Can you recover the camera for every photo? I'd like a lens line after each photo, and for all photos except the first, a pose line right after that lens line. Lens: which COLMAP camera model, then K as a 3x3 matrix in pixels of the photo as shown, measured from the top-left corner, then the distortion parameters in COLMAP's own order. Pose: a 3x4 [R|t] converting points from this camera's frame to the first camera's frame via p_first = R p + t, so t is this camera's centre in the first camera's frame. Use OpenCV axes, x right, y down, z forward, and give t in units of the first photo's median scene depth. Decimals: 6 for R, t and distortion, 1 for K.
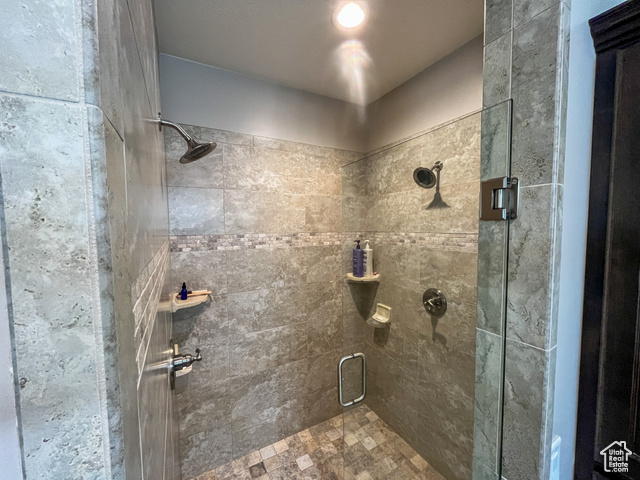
lens RADIAL K [[257.6, 0, 318.5], [0, 257.6, 240.5], [0, 0, 1]] dist [-0.002352, 0.000238]
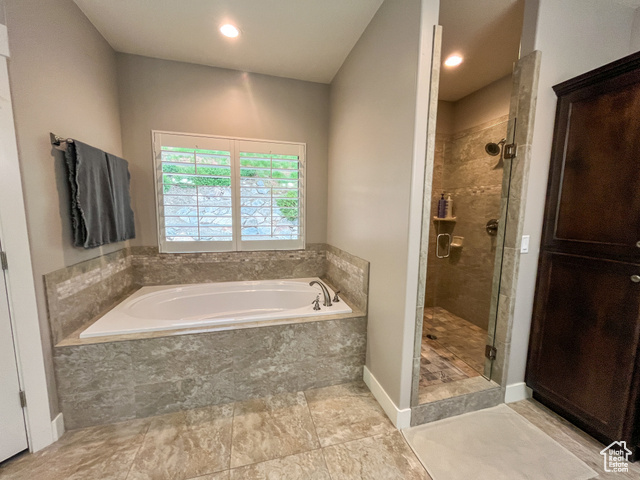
lens RADIAL K [[257.6, 0, 320.5], [0, 257.6, 239.8], [0, 0, 1]] dist [-0.002352, 0.000238]
pose [[0.972803, 0.052891, -0.225513, -0.211241], [-0.039539, 0.997209, 0.063325, 0.223903], [0.228233, -0.052686, 0.972180, -0.721619]]
